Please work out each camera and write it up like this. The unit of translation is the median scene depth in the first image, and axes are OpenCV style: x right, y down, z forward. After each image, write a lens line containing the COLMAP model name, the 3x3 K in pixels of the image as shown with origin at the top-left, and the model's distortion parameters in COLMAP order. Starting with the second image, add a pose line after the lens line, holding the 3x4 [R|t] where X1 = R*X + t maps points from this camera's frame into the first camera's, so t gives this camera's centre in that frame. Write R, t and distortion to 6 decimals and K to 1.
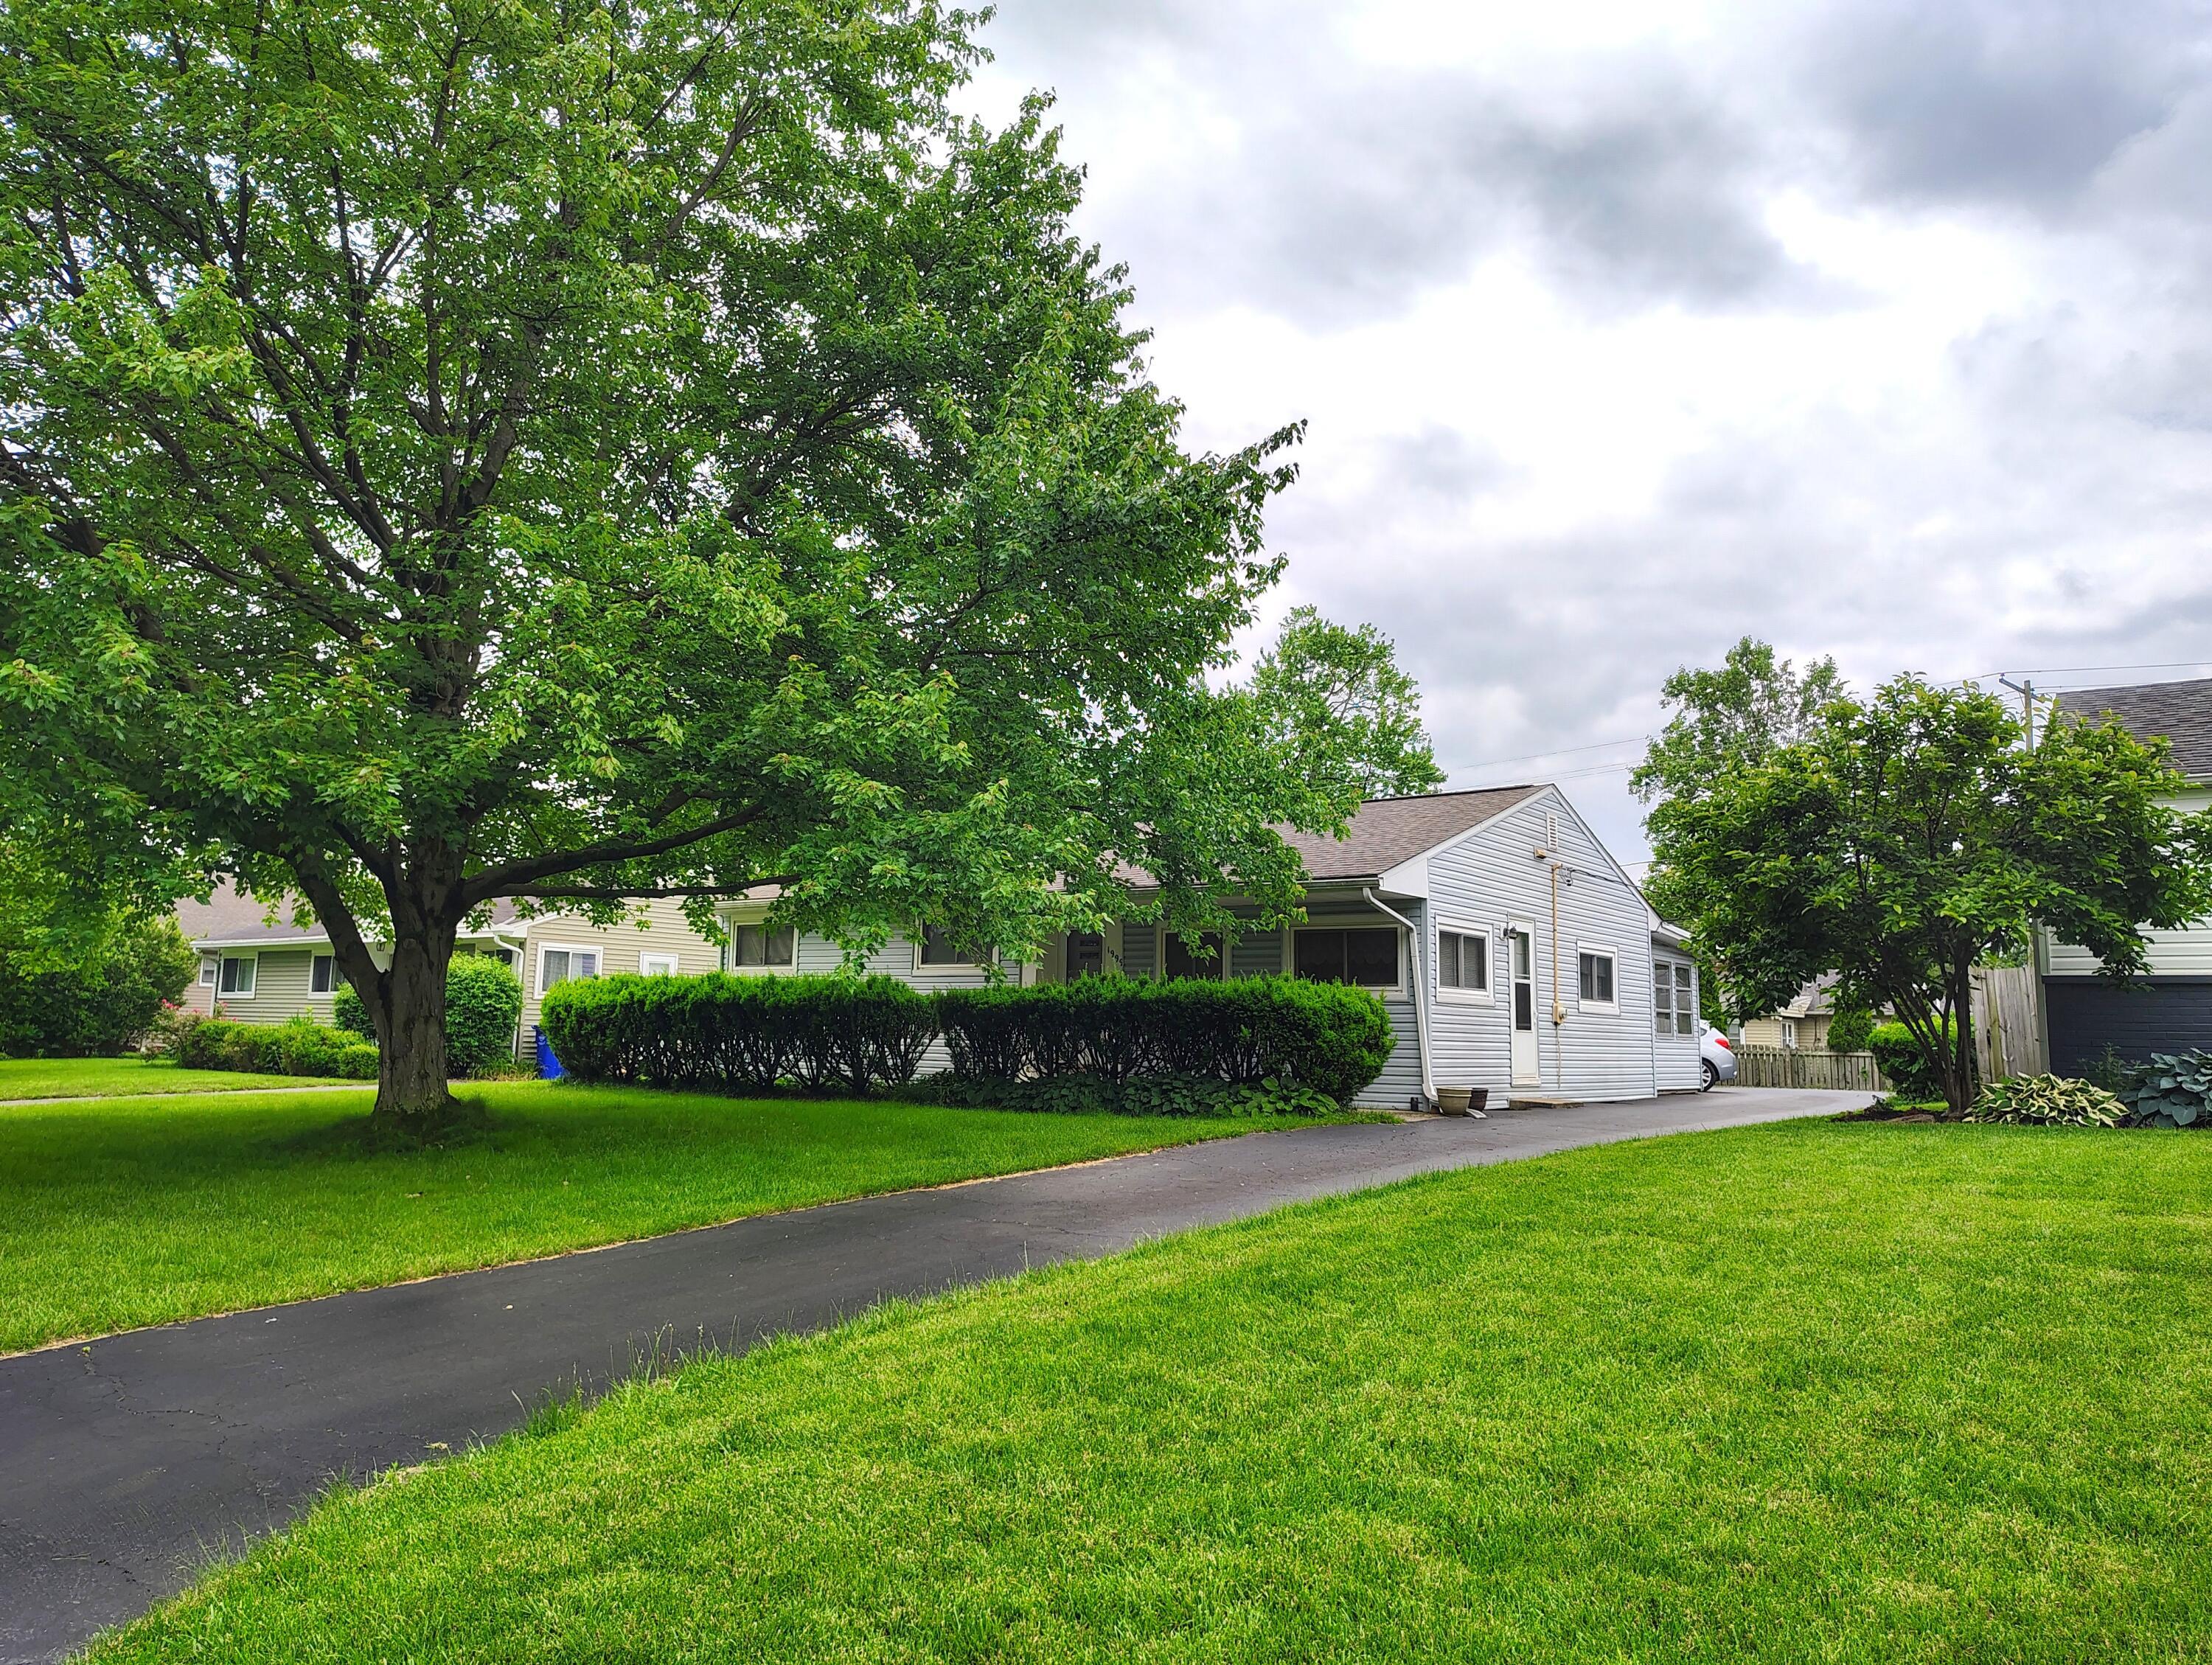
lens RADIAL K [[1513.2, 0, 1106.0], [0, 1513.2, 832.5], [0, 0, 1]] dist [0.046917, -0.075749]
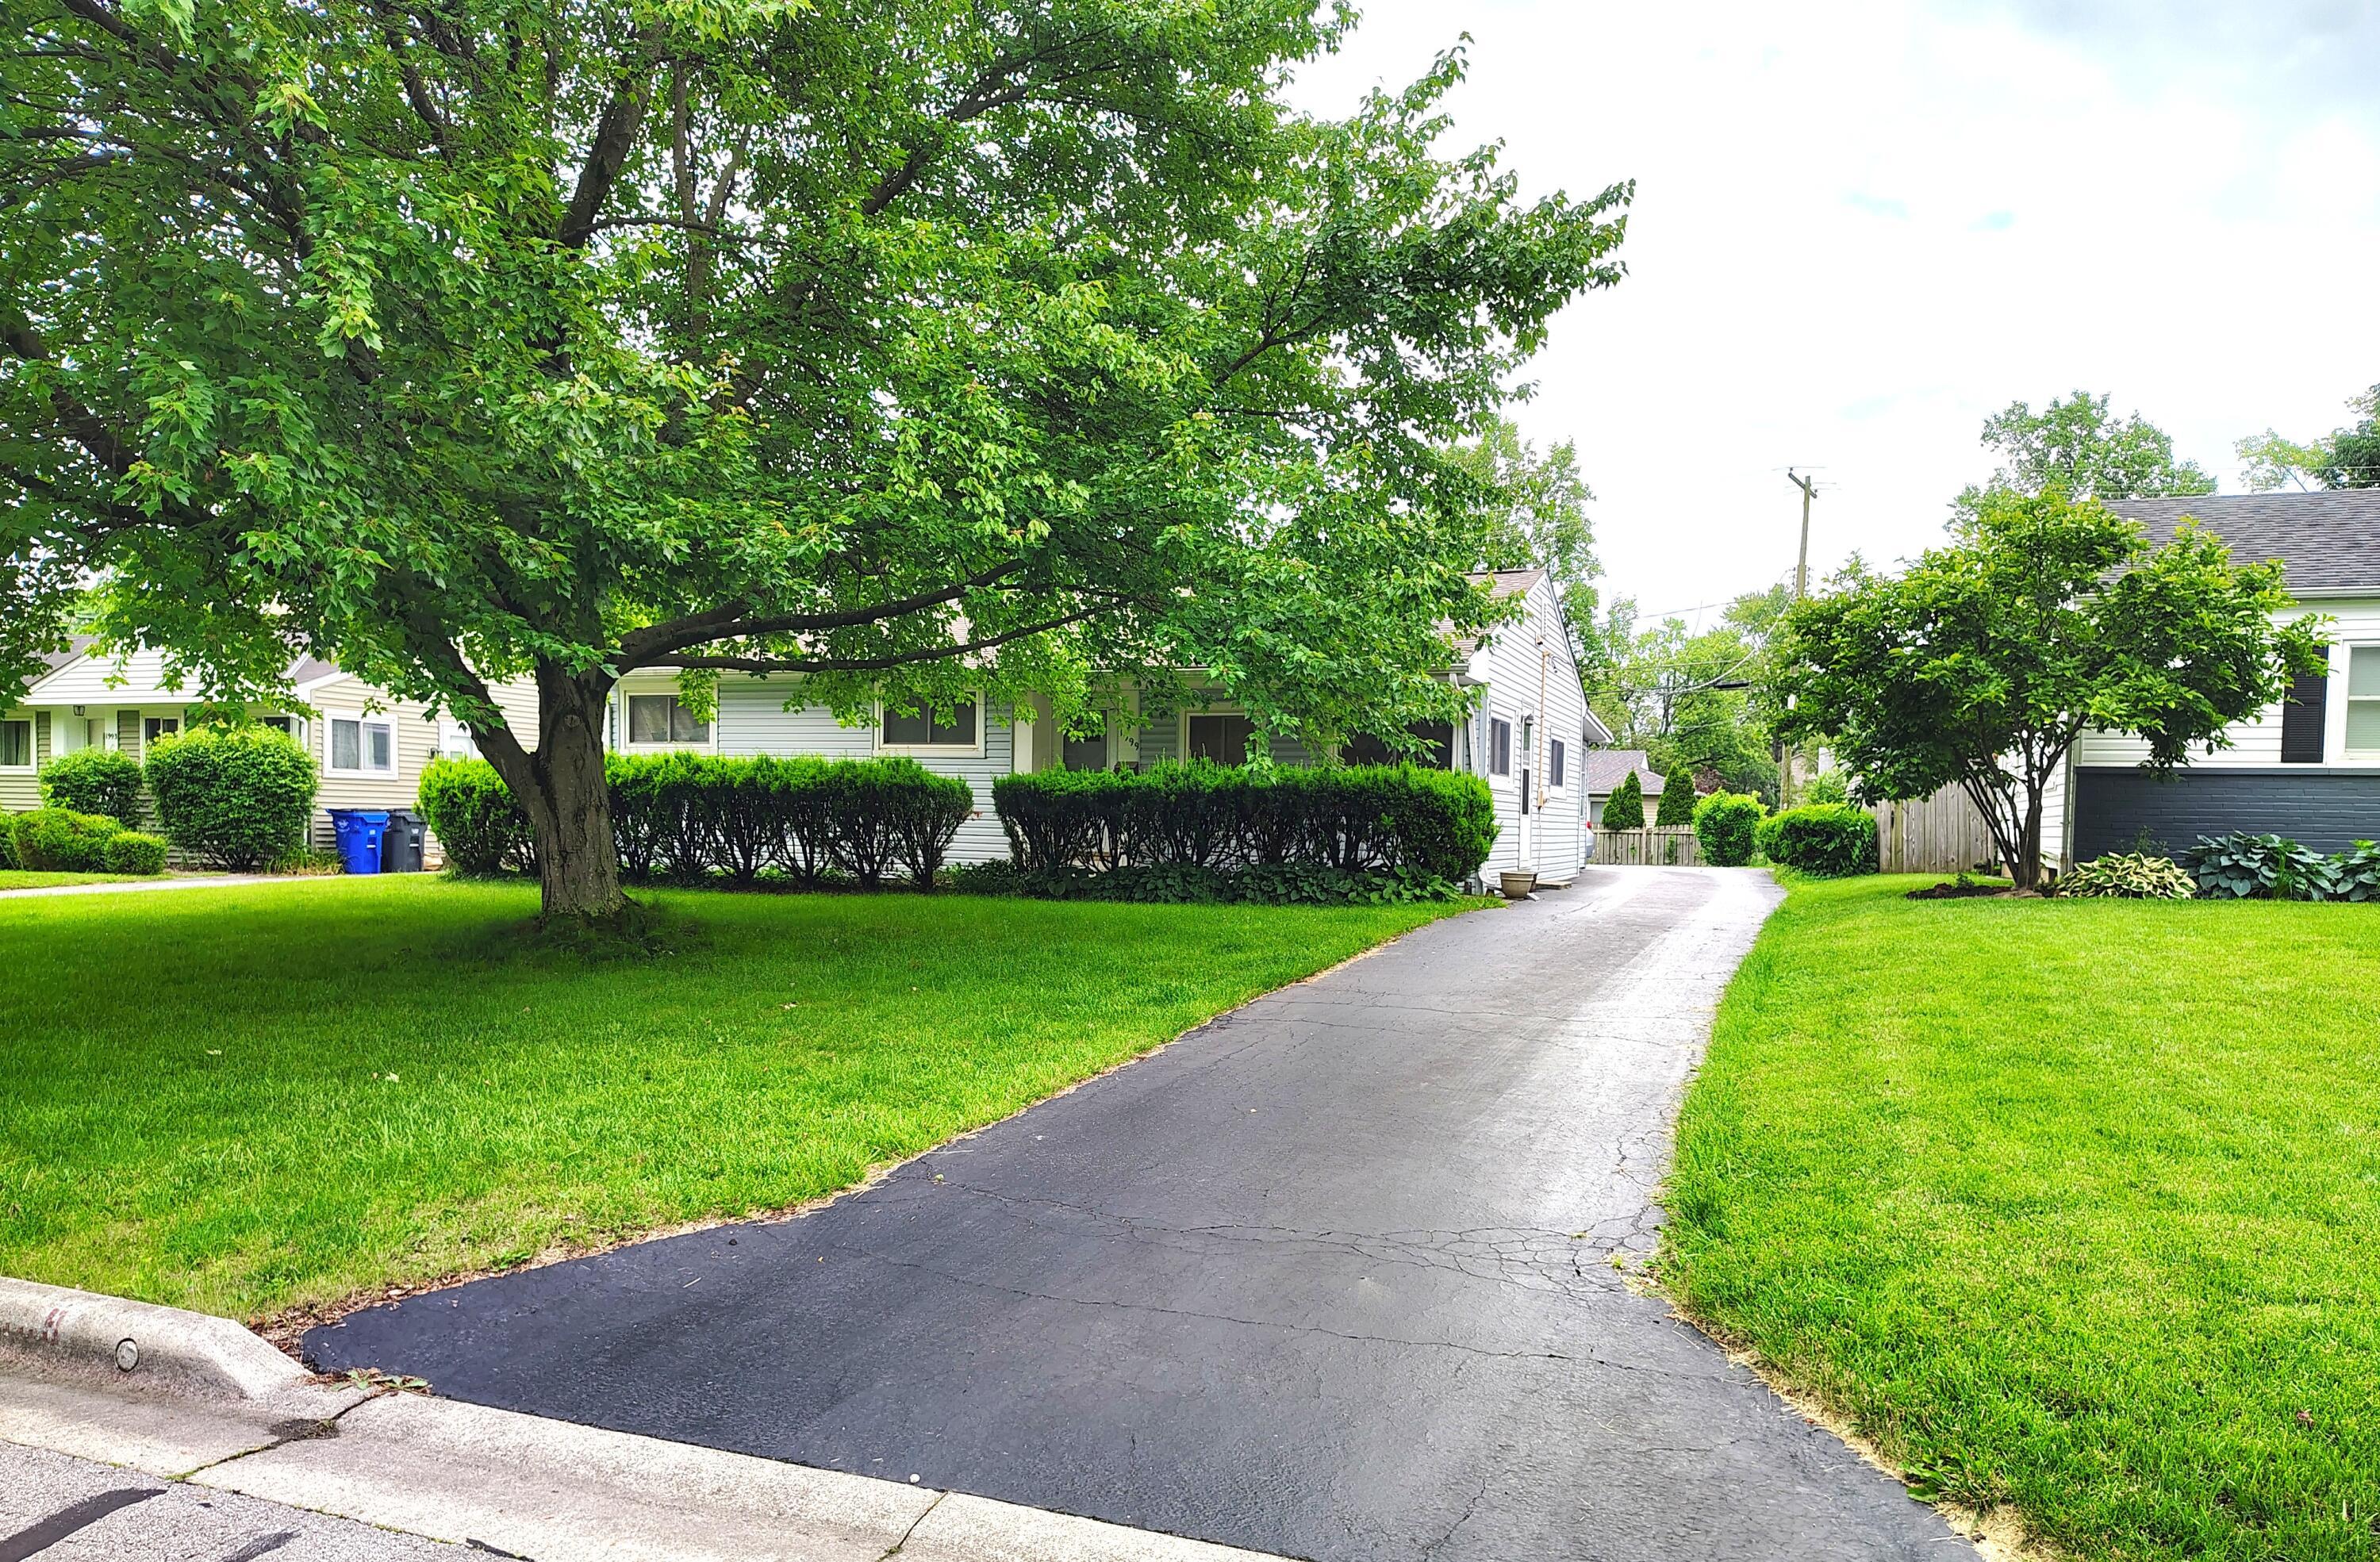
lens RADIAL K [[1606.3, 0, 1190.1], [0, 1606.3, 929.6], [0, 0, 1]] dist [0.025604, 0.000715]
pose [[0.961575, -0.022483, 0.273621, -0.313499], [-0.033620, 0.979497, 0.198635, -0.003234], [-0.272476, -0.200202, 0.941103, 0.026091]]
